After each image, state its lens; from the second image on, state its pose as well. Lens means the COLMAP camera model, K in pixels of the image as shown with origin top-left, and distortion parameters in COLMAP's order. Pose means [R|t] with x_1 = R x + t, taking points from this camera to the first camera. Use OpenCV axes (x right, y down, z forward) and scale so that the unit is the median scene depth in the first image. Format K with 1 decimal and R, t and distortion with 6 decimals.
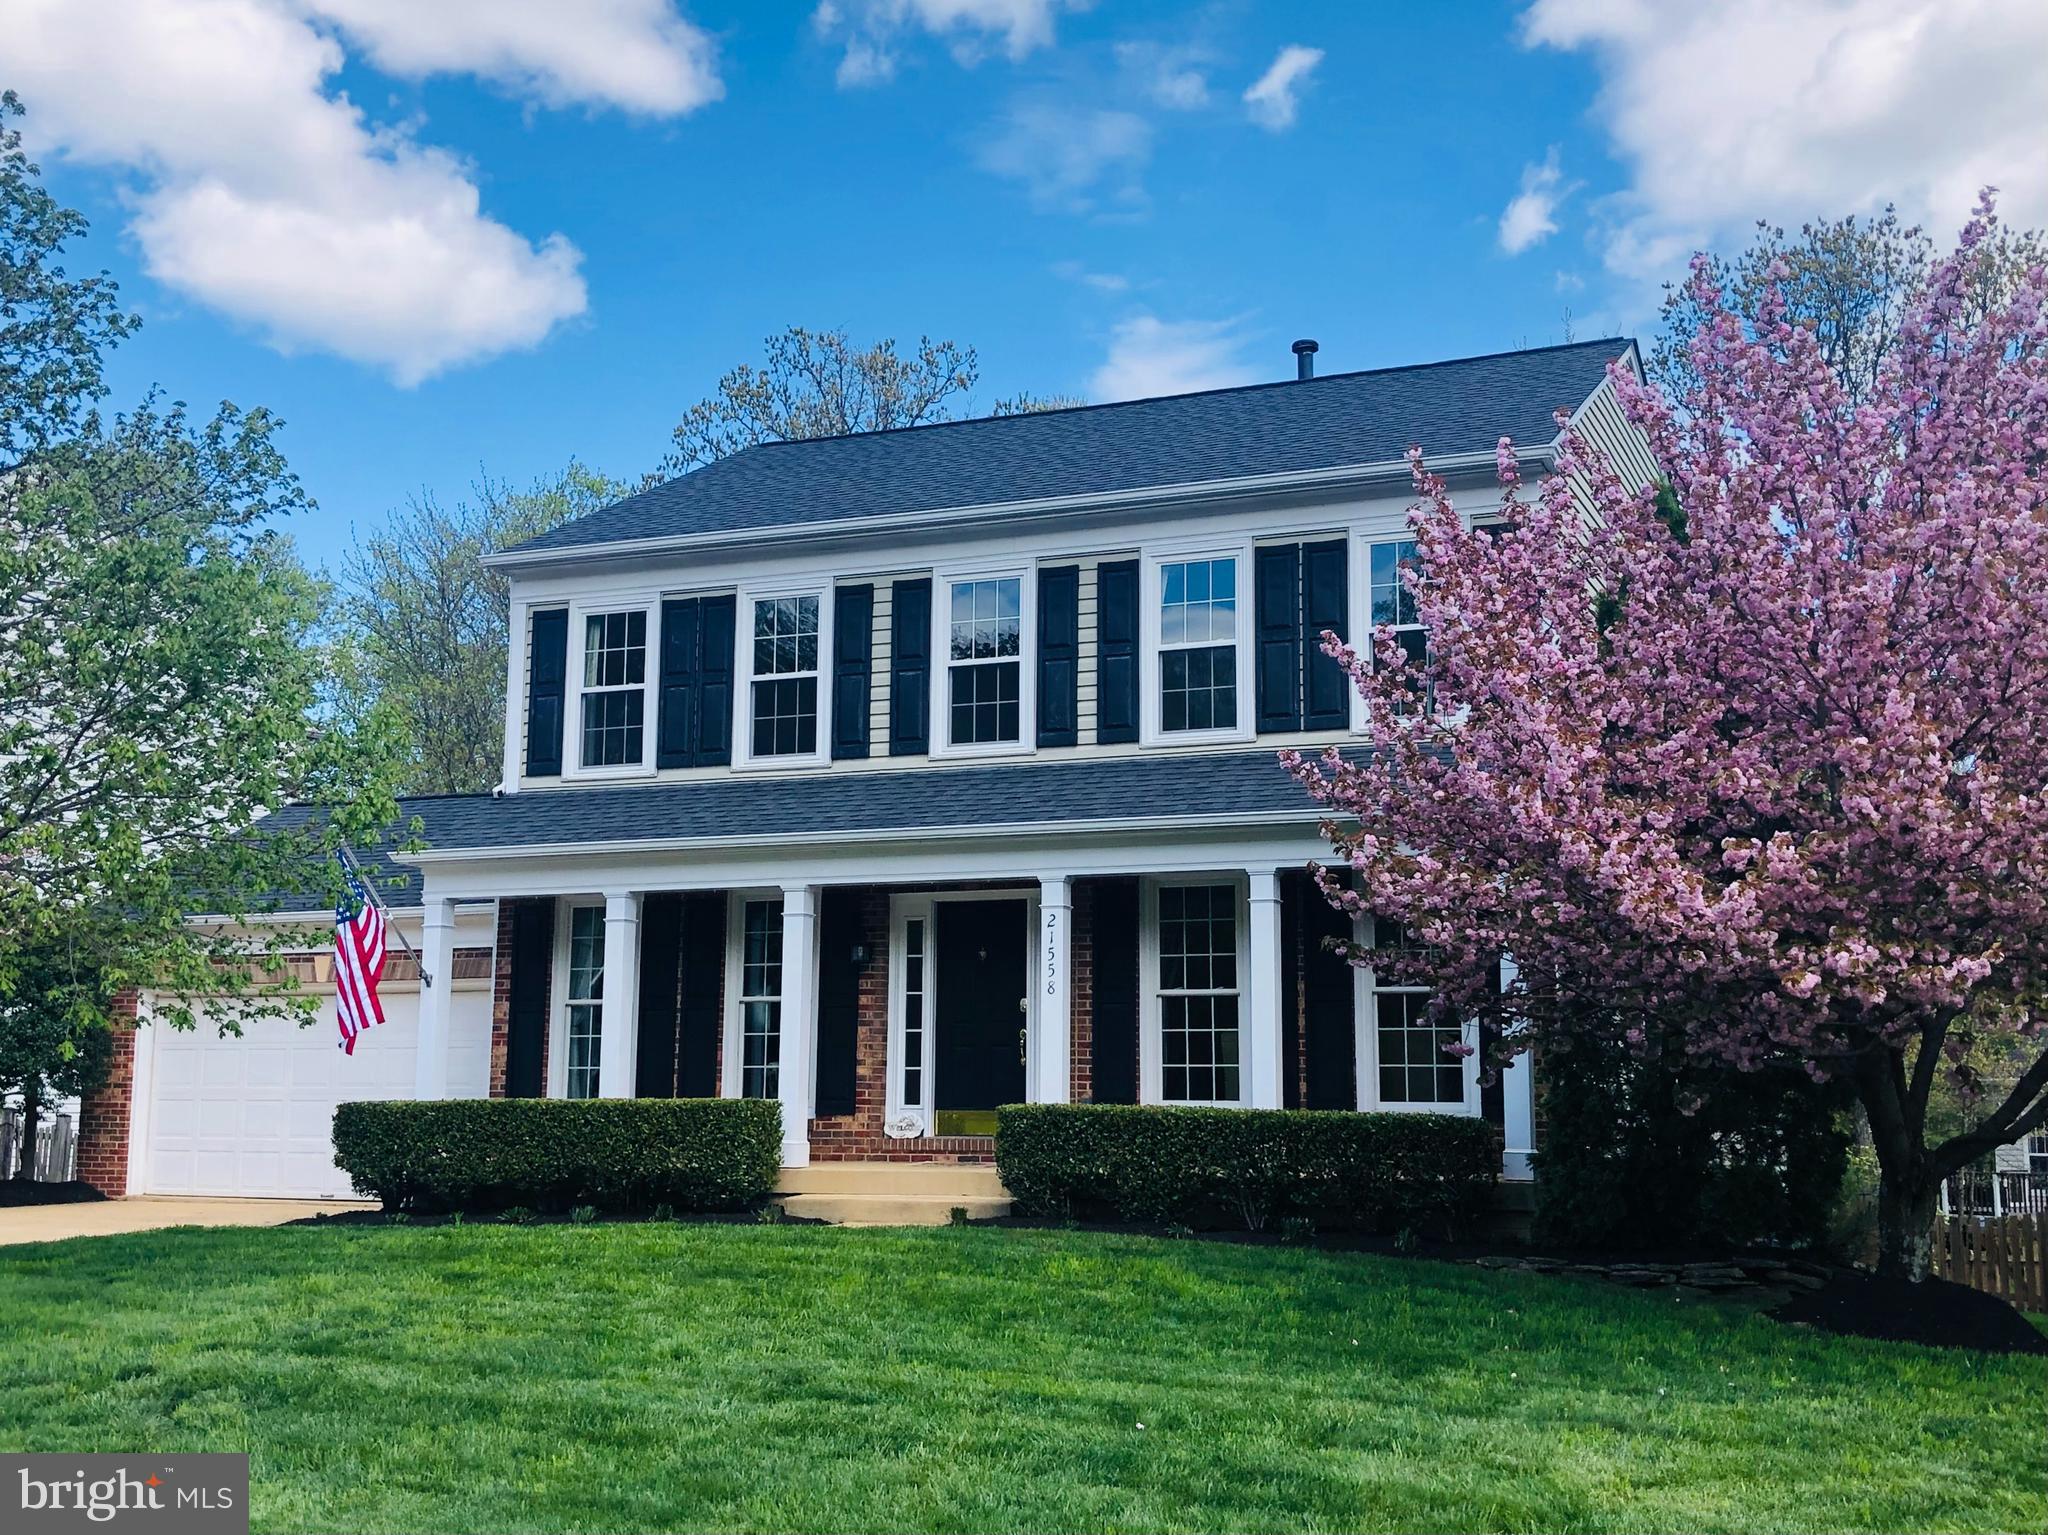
lens RADIAL K [[2129.2, 0, 1036.9], [0, 2129.2, 770.6], [0, 0, 1]] dist [0.109608, 0.000000]
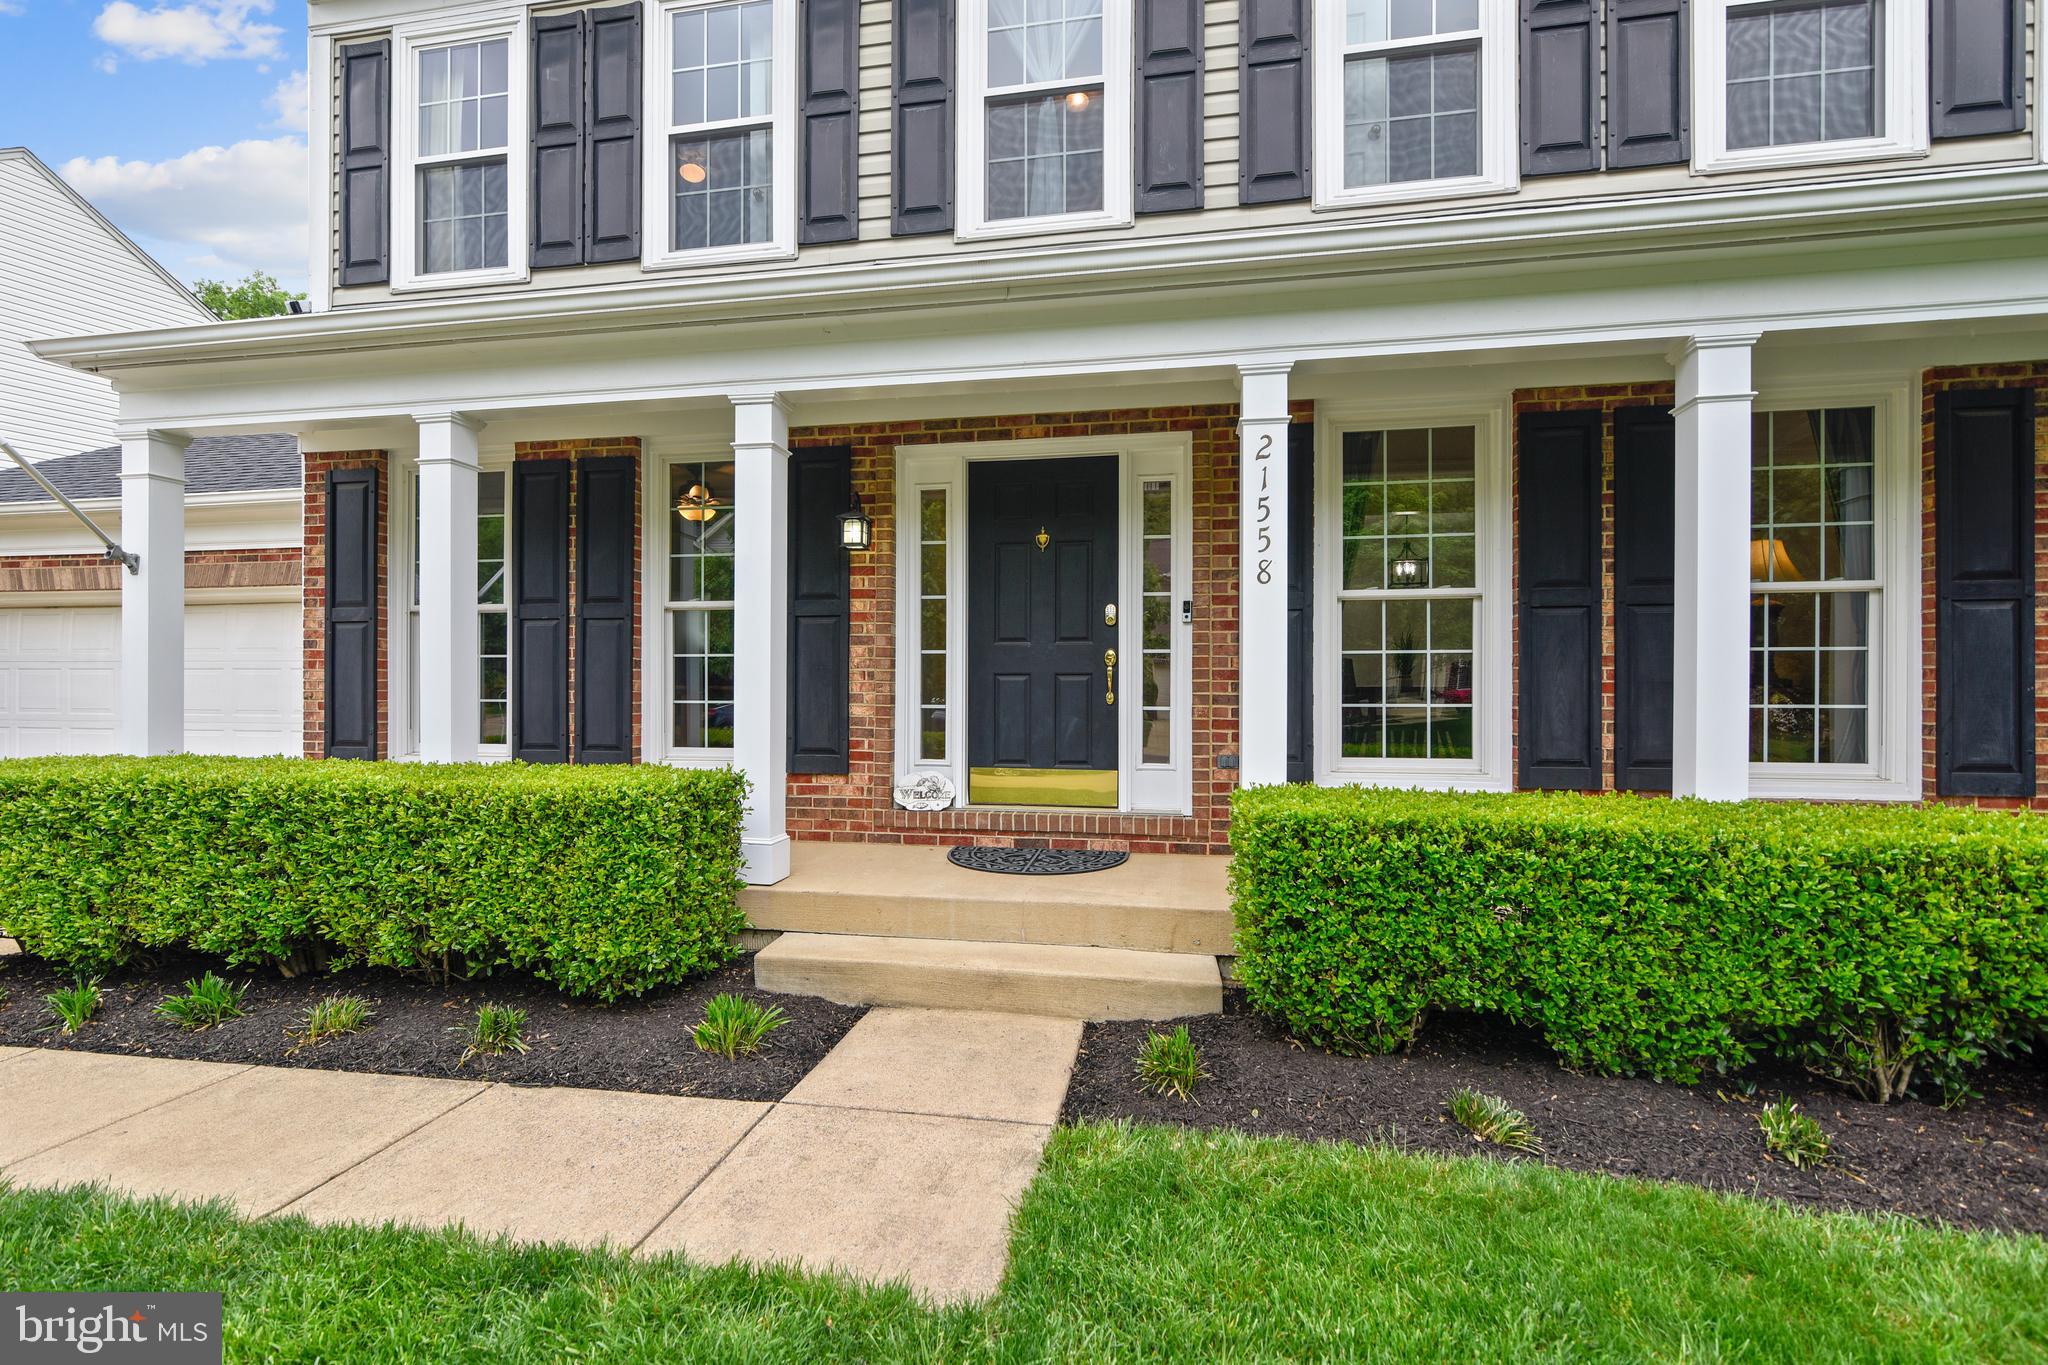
lens RADIAL K [[994.8, 0, 1011.0], [0, 994.8, 692.3], [0, 0, 1]] dist [0.005571, 0.000561]
pose [[0.981428, -0.003040, 0.191809, -0.094240], [-0.027187, 0.987578, 0.154758, 0.084704], [-0.189897, -0.157098, 0.969154, 0.684742]]
